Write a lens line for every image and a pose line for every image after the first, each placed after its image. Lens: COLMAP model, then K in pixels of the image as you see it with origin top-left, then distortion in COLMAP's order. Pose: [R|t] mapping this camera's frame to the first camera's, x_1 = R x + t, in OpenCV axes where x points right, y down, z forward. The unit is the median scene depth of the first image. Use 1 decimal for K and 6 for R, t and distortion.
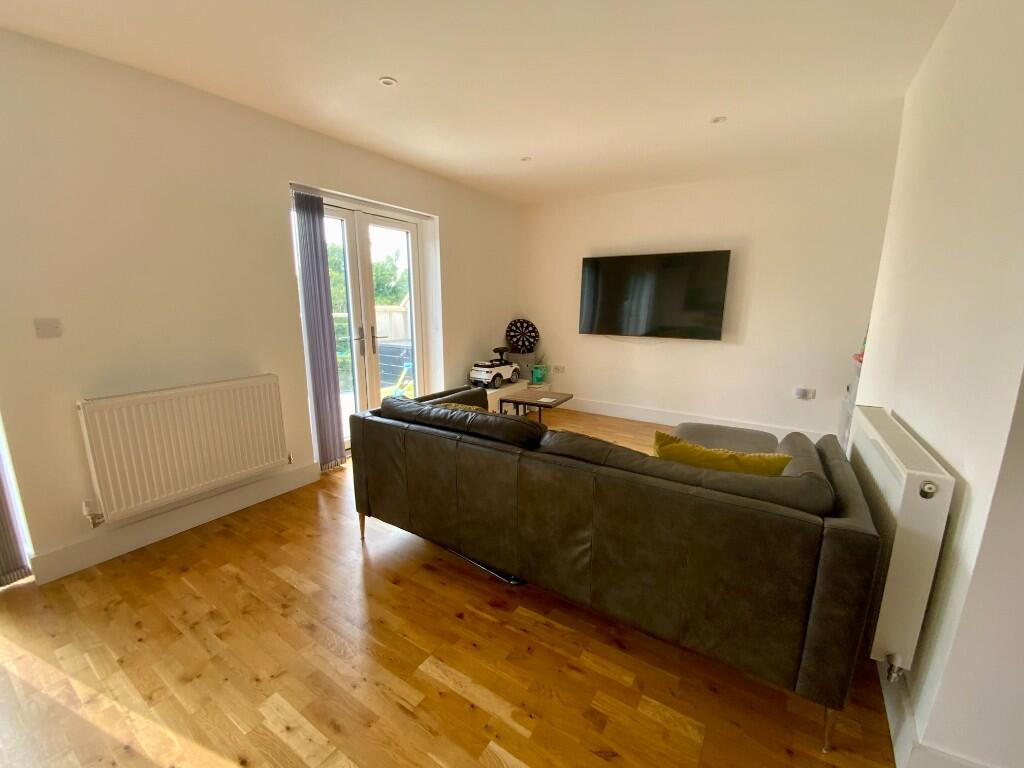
lens RADIAL K [[410.6, 0, 512.0], [0, 410.6, 384.0], [0, 0, 1]] dist [0.018692, -0.019826]
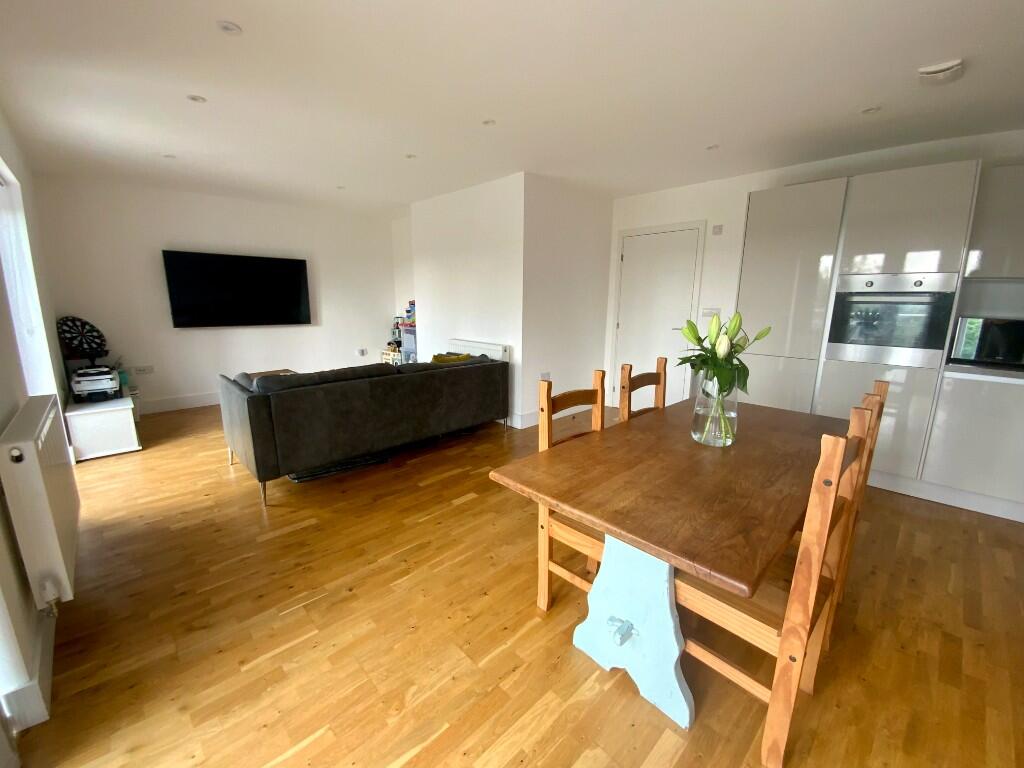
lens RADIAL K [[410.6, 0, 512.0], [0, 410.6, 384.0], [0, 0, 1]] dist [0.018692, -0.019826]
pose [[0.236196, -0.197092, 0.951507, -1.576842], [0.183763, 0.970604, 0.155432, 0.001392], [-0.954171, 0.138139, 0.265471, 0.010076]]
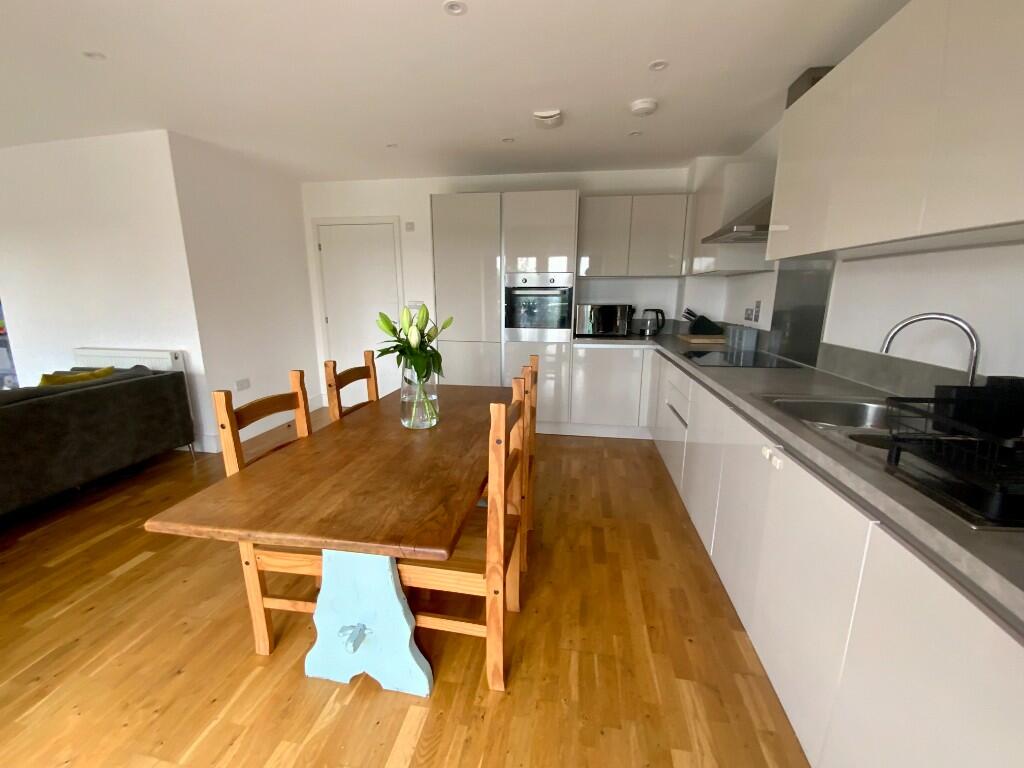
lens RADIAL K [[410.6, 0, 512.0], [0, 410.6, 384.0], [0, 0, 1]] dist [0.018692, -0.019826]
pose [[-0.402004, -0.200768, 0.893356, -1.573017], [0.170919, 0.942062, 0.288627, 0.010694], [-0.899544, 0.268720, -0.344397, -0.036409]]
